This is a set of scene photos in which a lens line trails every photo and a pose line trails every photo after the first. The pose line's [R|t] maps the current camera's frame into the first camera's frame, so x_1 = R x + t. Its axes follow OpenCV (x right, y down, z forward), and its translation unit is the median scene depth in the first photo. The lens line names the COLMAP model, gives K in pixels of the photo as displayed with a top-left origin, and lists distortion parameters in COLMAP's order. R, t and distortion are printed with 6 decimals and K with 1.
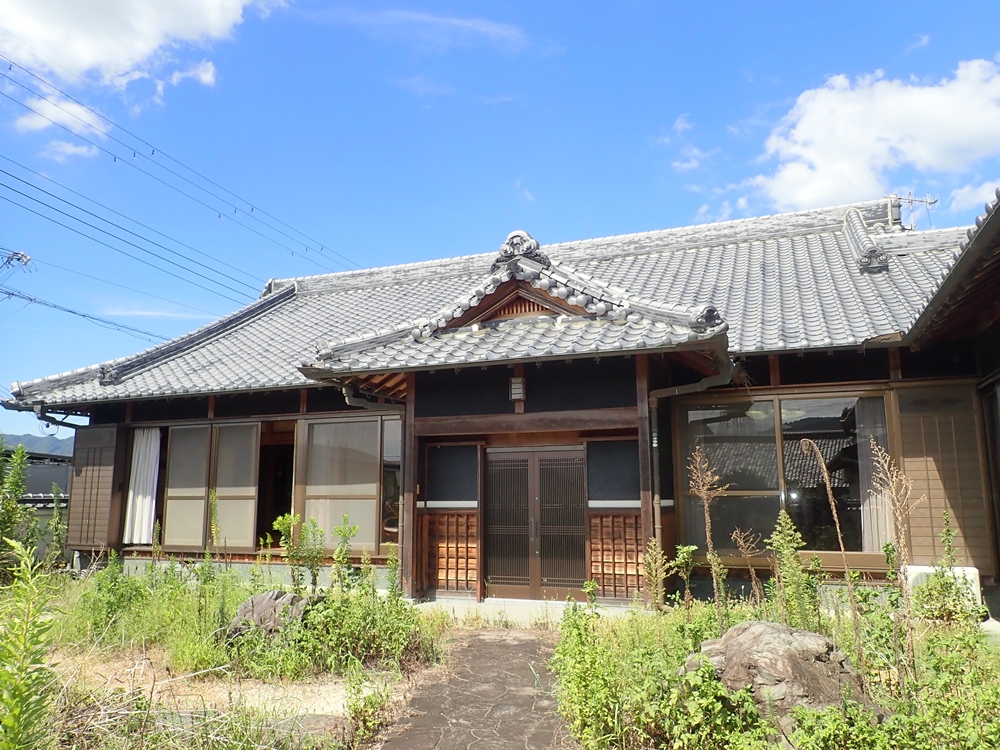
lens RADIAL K [[740.9, 0, 494.6], [0, 740.9, 378.8], [0, 0, 1]] dist [0.007669, -0.005061]
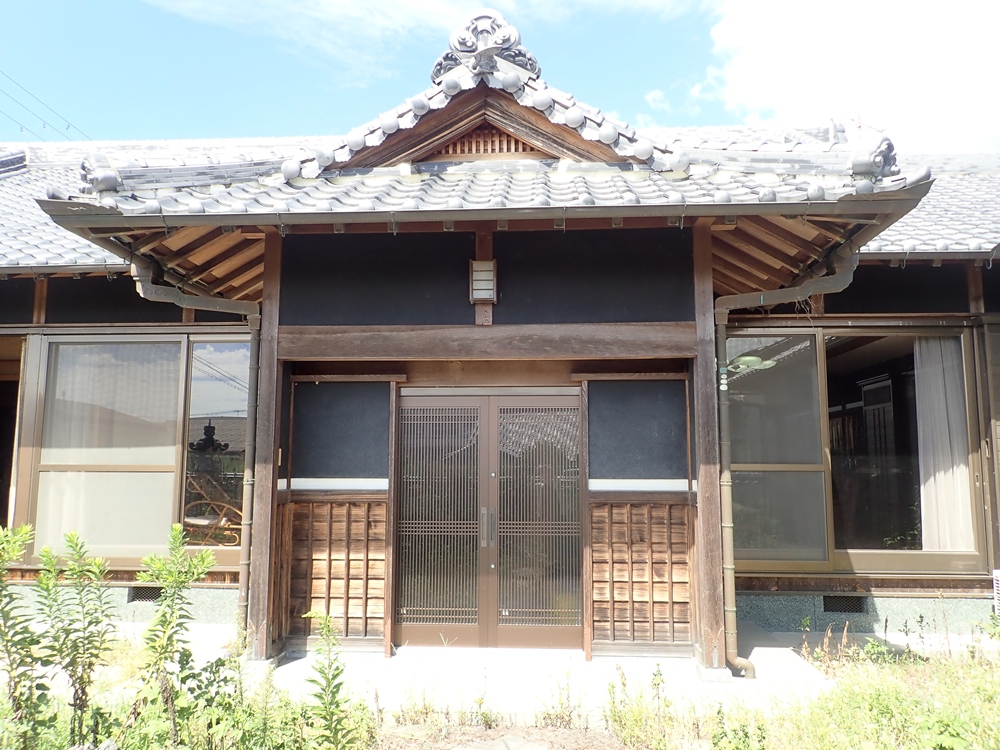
lens RADIAL K [[740.4, 0, 498.2], [0, 740.4, 378.1], [0, 0, 1]] dist [0.002684, -0.002099]
pose [[0.949660, 0.043109, 0.310303, -0.124712], [-0.056091, 0.997879, 0.033033, 0.064919], [-0.308221, -0.048776, 0.950064, 0.441787]]
